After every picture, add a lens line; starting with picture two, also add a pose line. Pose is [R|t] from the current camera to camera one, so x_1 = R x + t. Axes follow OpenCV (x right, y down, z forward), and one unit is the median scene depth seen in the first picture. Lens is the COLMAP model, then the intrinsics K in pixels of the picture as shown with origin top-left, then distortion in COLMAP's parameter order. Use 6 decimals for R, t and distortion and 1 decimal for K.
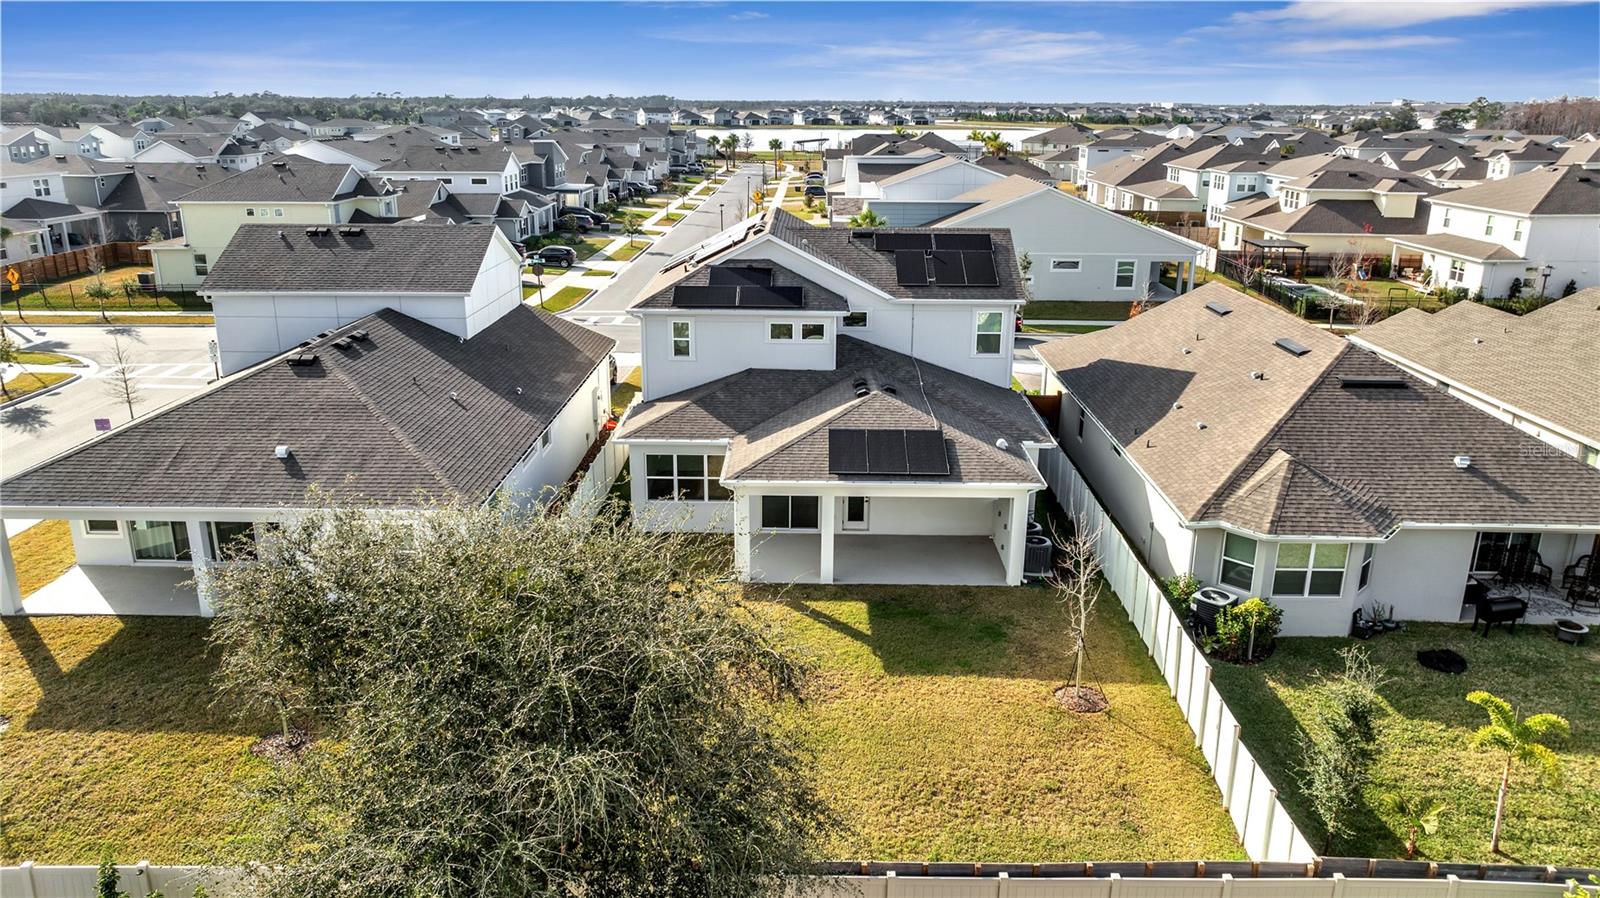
lens RADIAL K [[1127.0, 0, 805.9], [0, 1127.0, 448.4], [0, 0, 1]] dist [-0.031218, 0.023372]
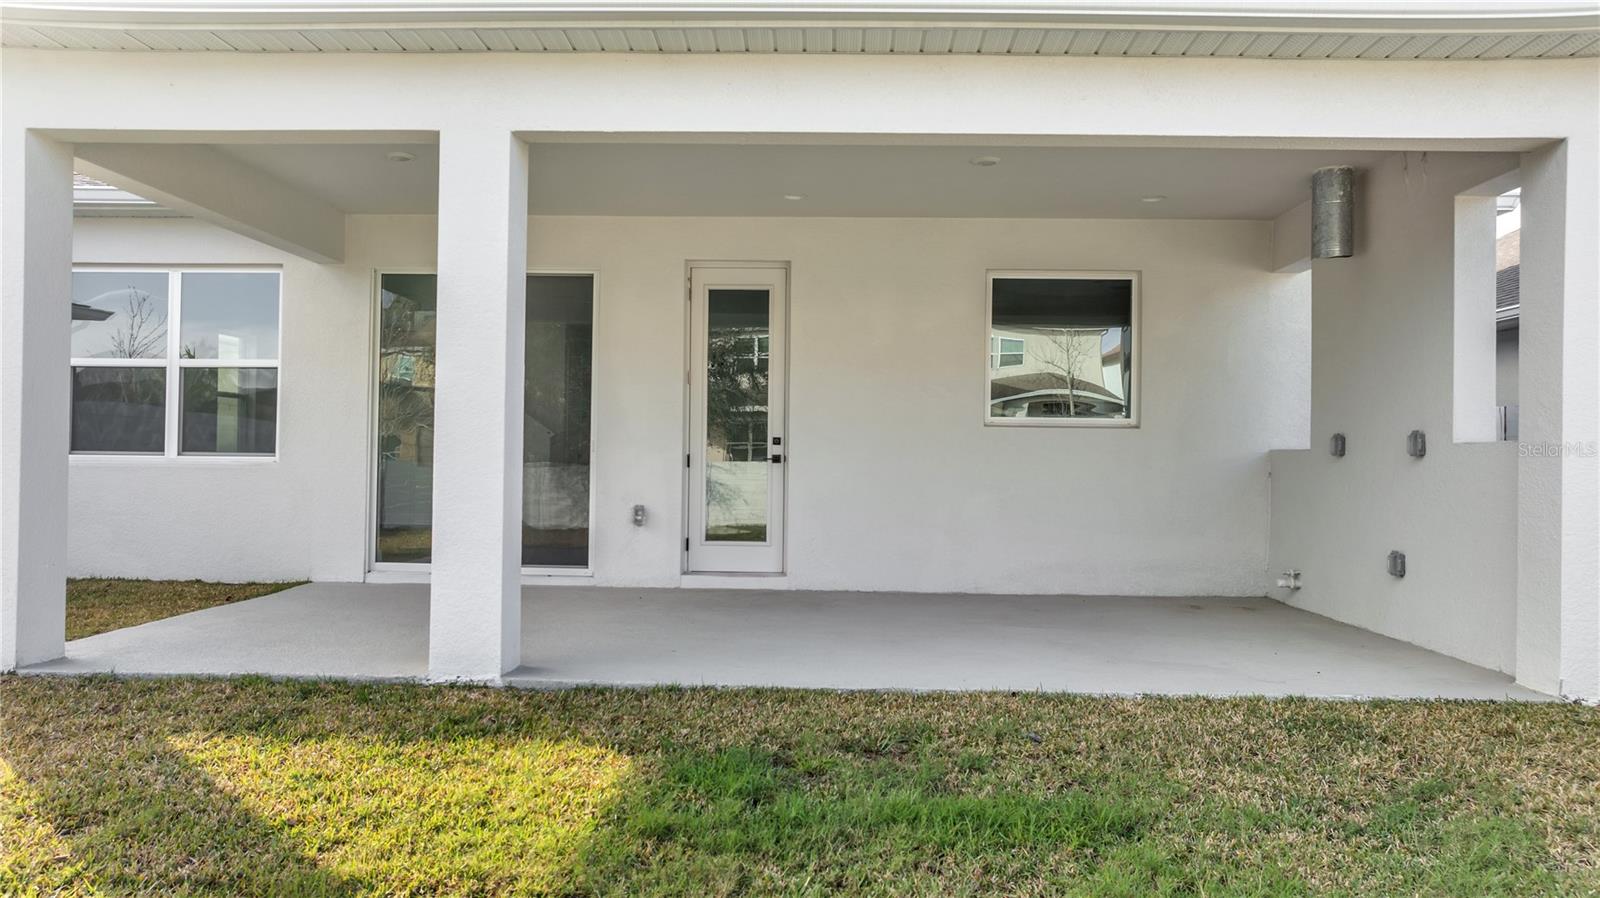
lens RADIAL K [[1127.0, 0, 805.9], [0, 1127.0, 448.4], [0, 0, 1]] dist [-0.031218, 0.023372]
pose [[0.999831, 0.004415, -0.017841, 0.063136], [-0.009664, 0.951981, -0.306006, 0.121556], [0.015633, 0.306127, 0.951862, 0.736480]]
